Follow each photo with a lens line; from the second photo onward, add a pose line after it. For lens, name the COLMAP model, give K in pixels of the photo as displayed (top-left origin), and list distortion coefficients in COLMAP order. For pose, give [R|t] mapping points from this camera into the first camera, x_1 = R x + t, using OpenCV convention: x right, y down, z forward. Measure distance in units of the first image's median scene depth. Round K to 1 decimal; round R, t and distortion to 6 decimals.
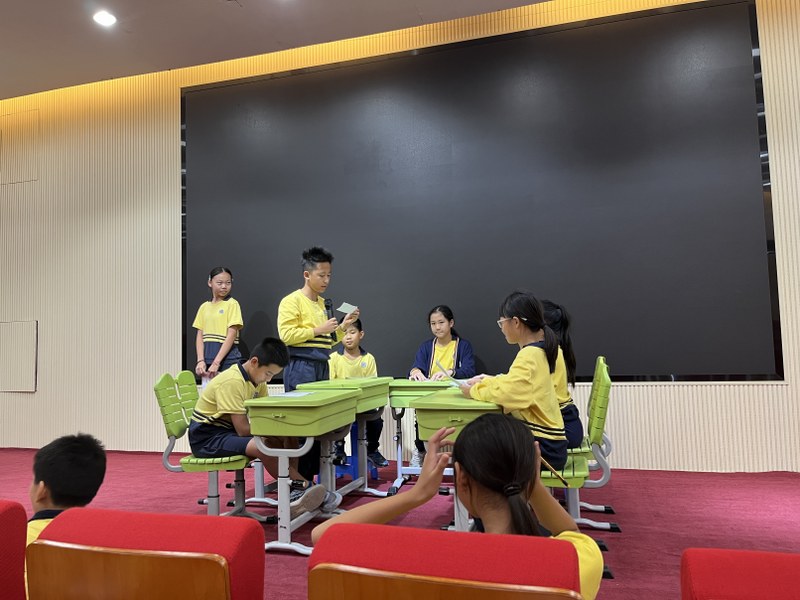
lens RADIAL K [[594.8, 0, 405.2], [0, 594.8, 300.5], [0, 0, 1]] dist [-0.003773, 0.062457]
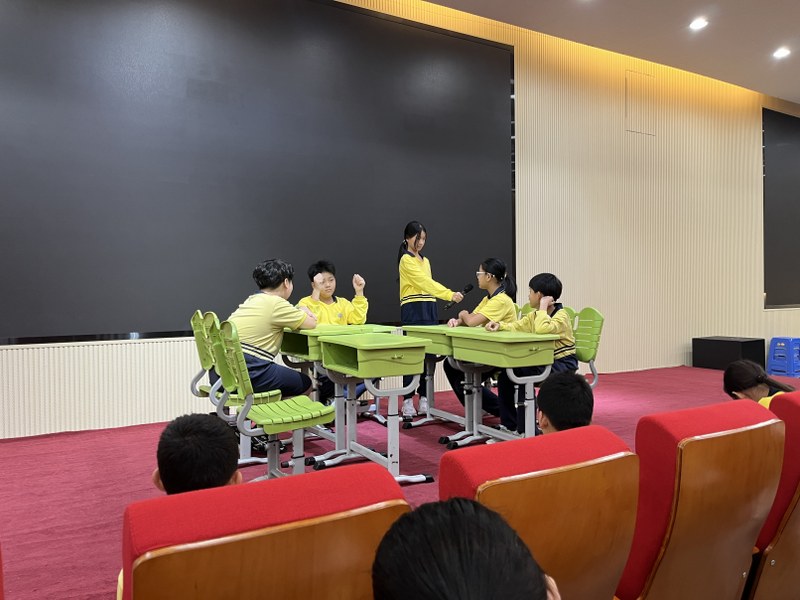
lens RADIAL K [[598.5, 0, 385.7], [0, 598.5, 295.5], [0, 0, 1]] dist [0.078724, -0.100673]
pose [[0.685480, 0.016256, 0.727910, -1.264697], [-0.060138, 0.997599, 0.034353, 0.062612], [-0.725604, -0.067324, 0.684811, 0.389308]]
